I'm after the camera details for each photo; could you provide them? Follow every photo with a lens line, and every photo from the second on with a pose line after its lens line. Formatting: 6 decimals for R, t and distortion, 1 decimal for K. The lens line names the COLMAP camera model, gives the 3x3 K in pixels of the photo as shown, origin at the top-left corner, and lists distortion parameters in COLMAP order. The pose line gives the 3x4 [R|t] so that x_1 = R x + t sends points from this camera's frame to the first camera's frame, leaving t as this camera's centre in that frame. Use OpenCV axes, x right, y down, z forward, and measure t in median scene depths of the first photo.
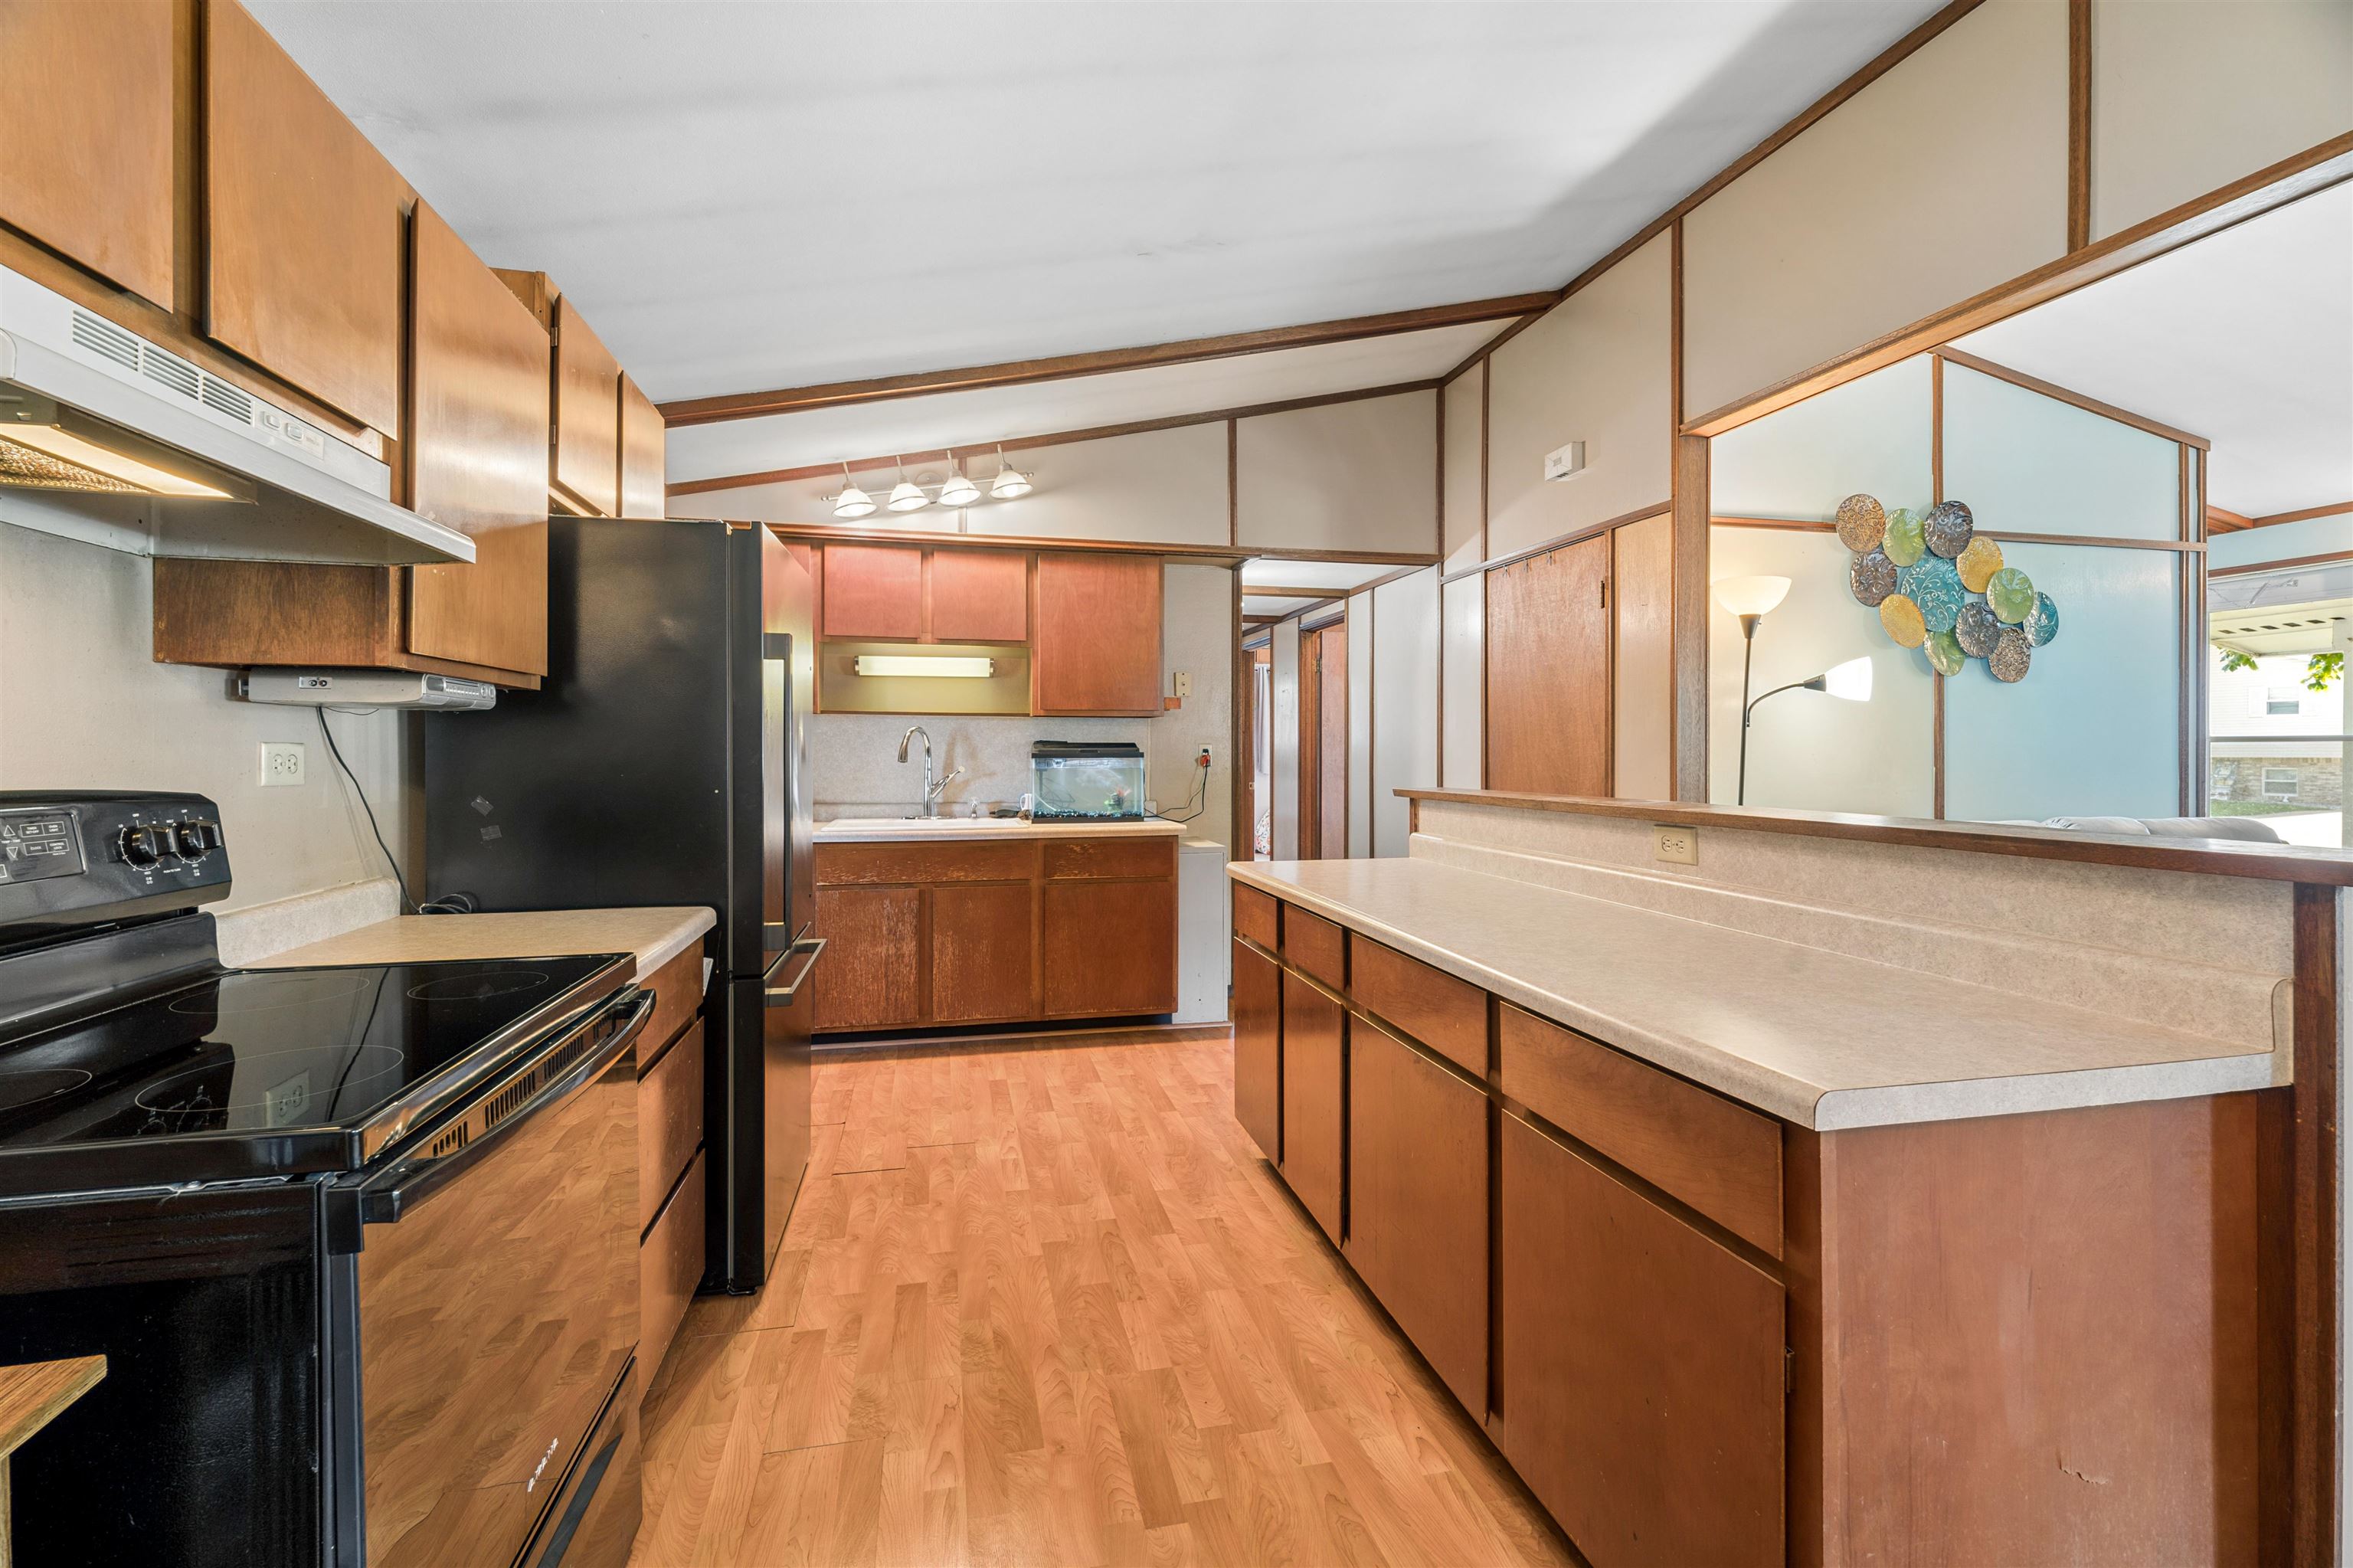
lens RADIAL K [[1024.2, 0, 1174.0], [0, 1024.2, 755.1], [0, 0, 1]] dist [0.001682, -0.000959]
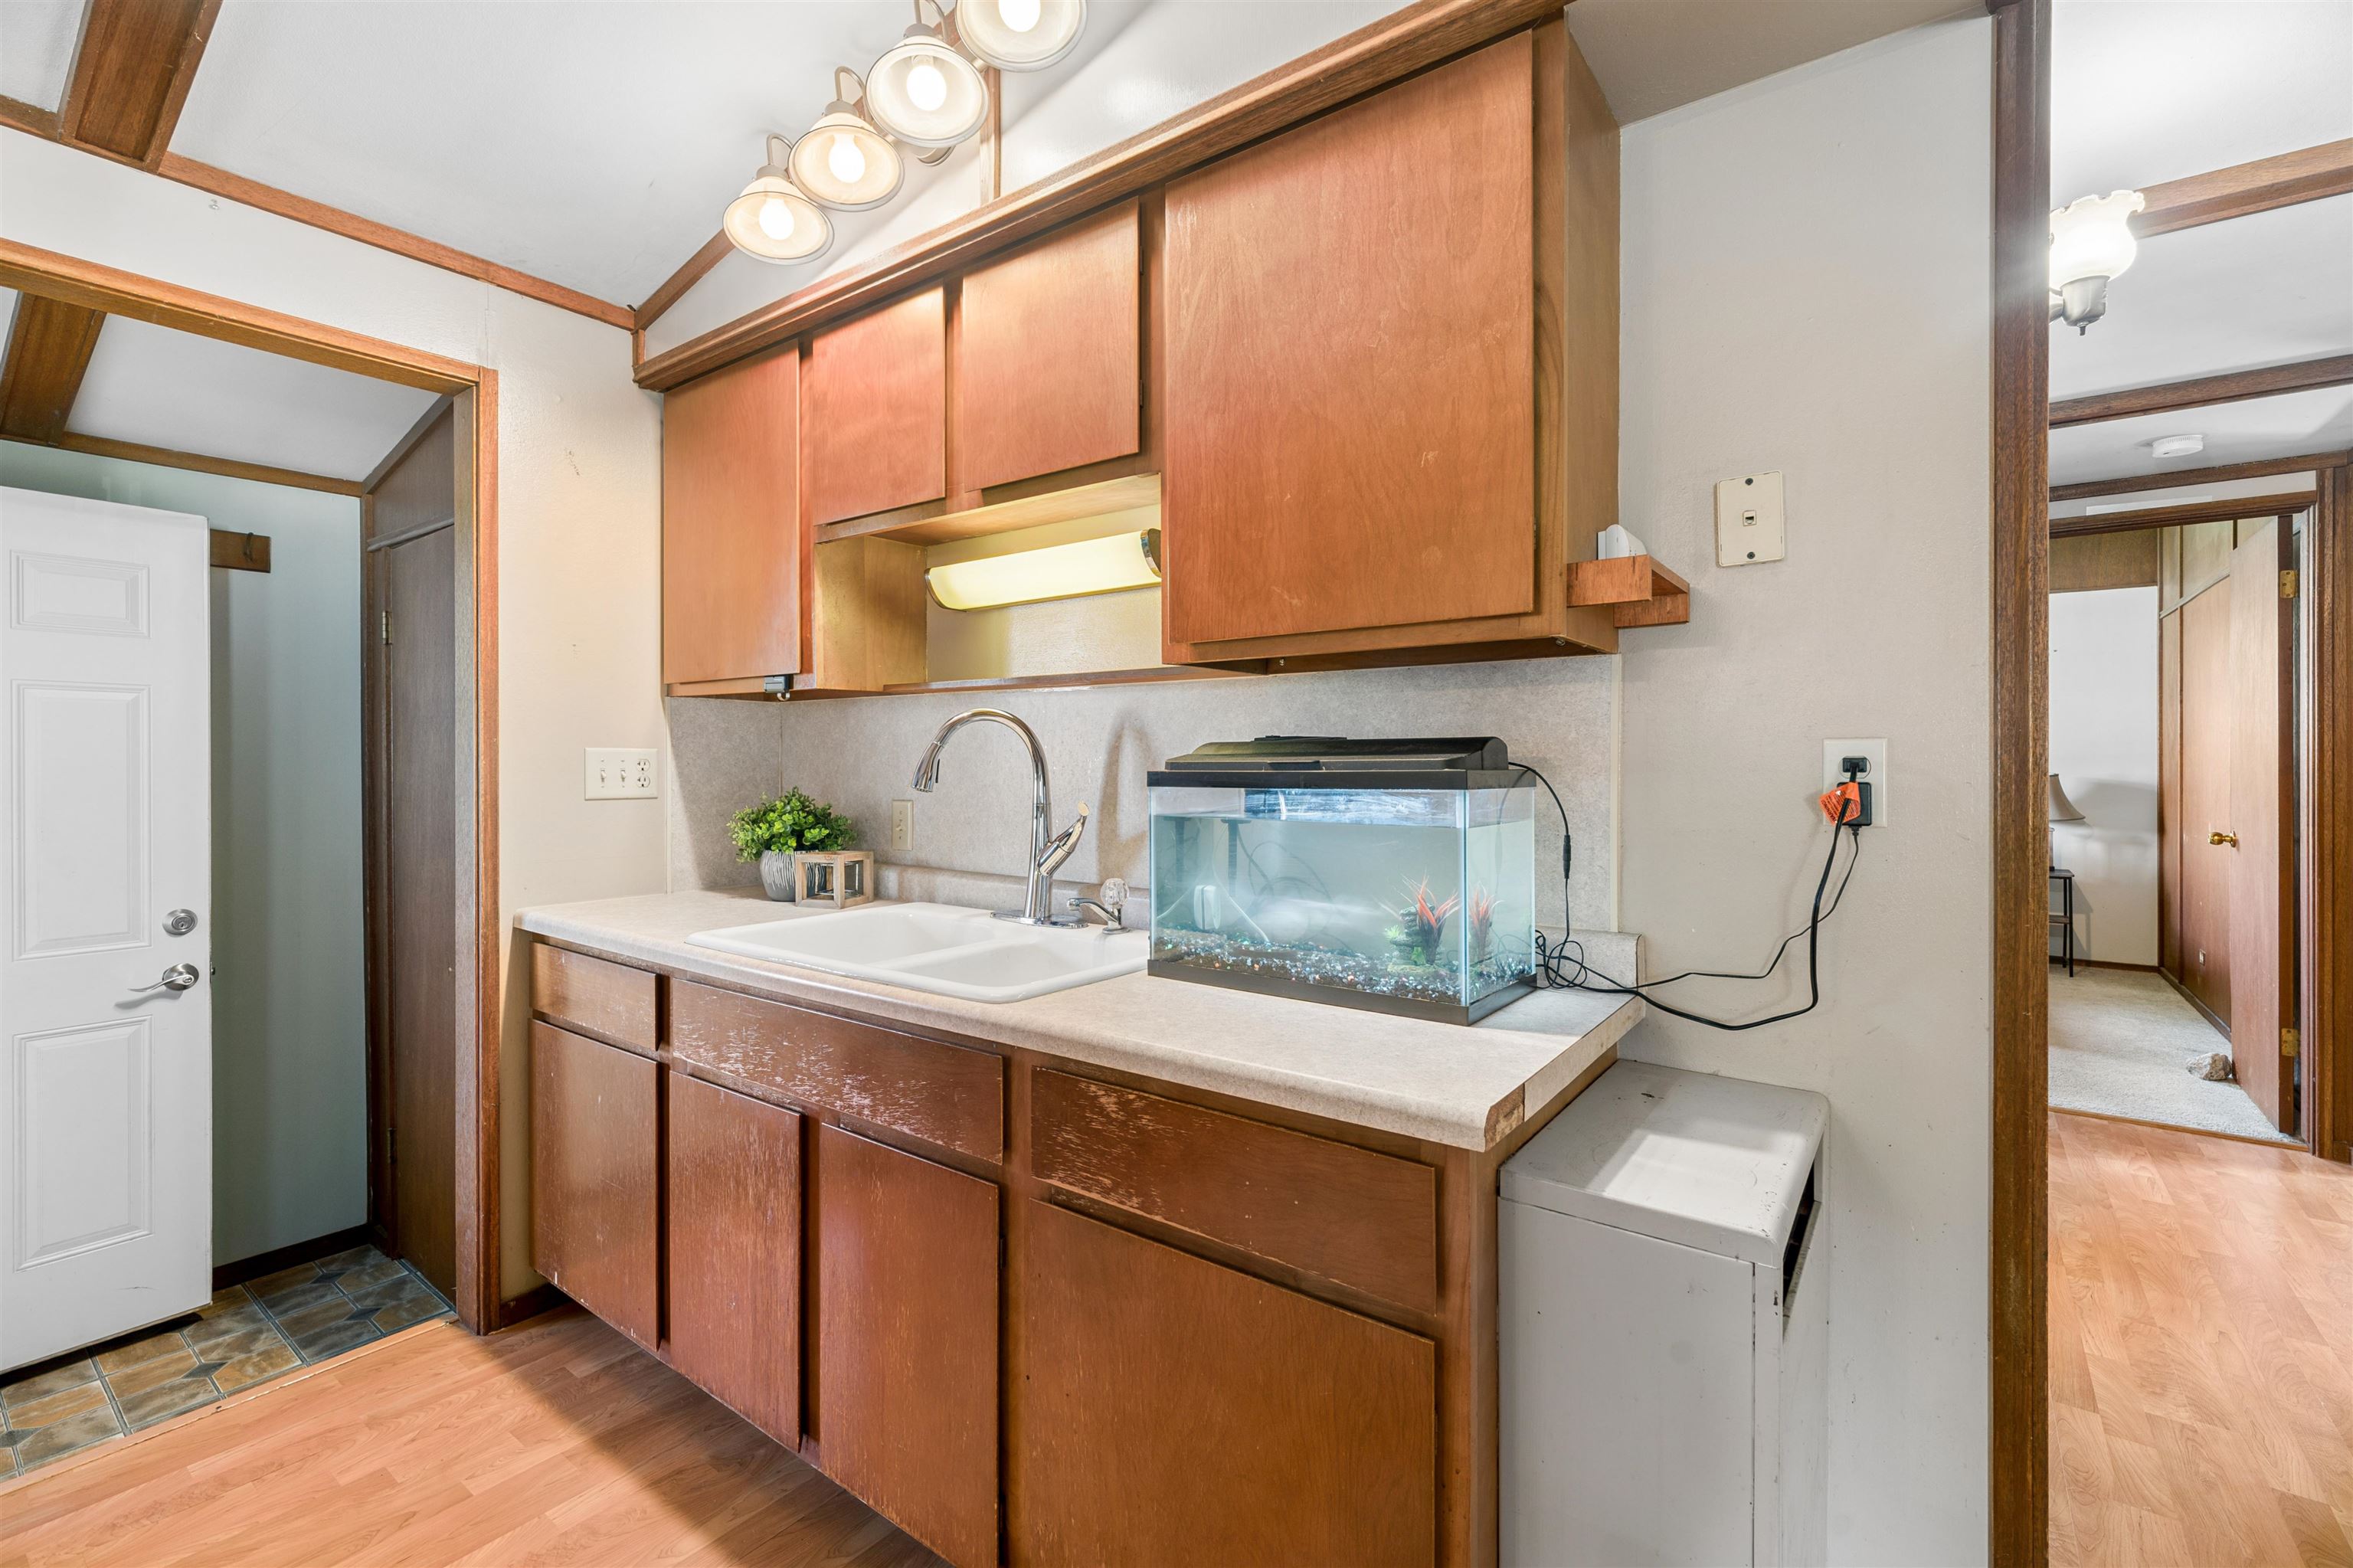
lens RADIAL K [[1024.2, 0, 1182.2], [0, 1024.2, 771.2], [0, 0, 1]] dist [0.001682, -0.000959]
pose [[0.651538, 0.004728, -0.758601, 0.141943], [-0.003046, 0.999989, 0.003616, -0.003418], [0.758610, -0.000045, 0.651545, 0.850696]]
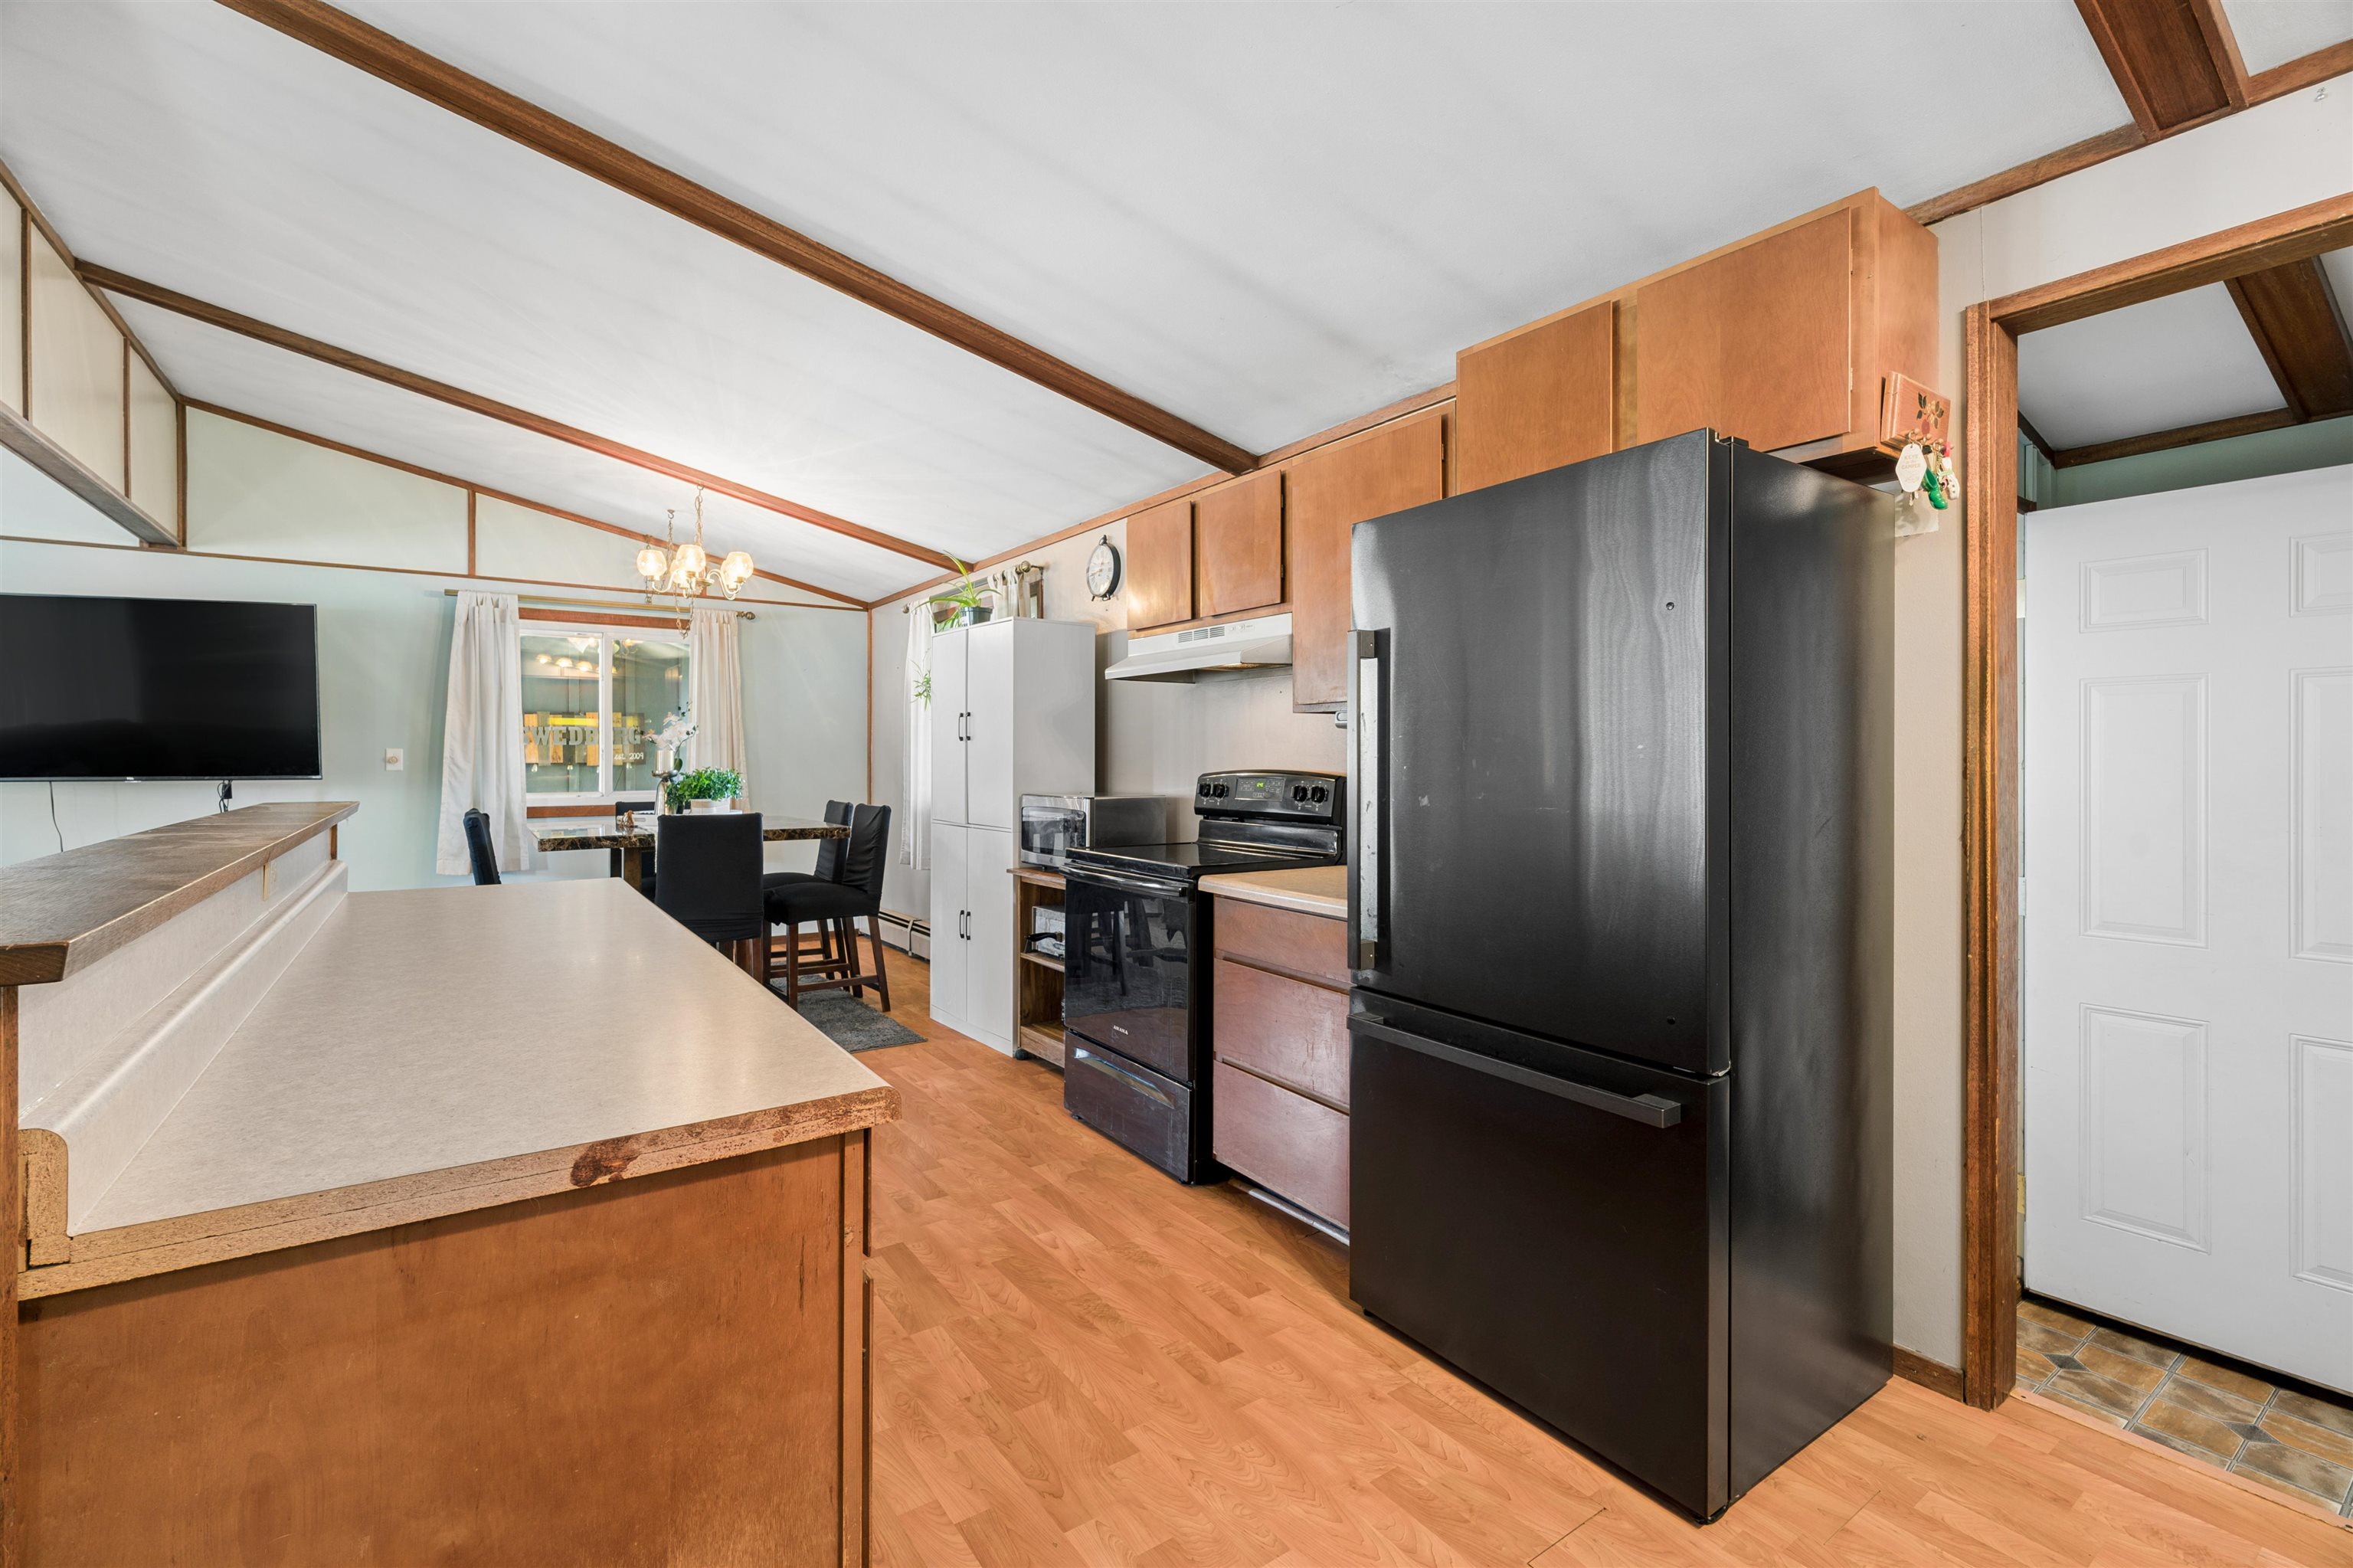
lens RADIAL K [[1024.2, 0, 1157.5], [0, 1024.2, 763.0], [0, 0, 1]] dist [0.001682, -0.000959]
pose [[-0.931250, -0.000200, -0.364382, 0.070647], [-0.003834, 0.999950, 0.009250, -0.002649], [0.364361, 0.010011, -0.931204, 1.006734]]
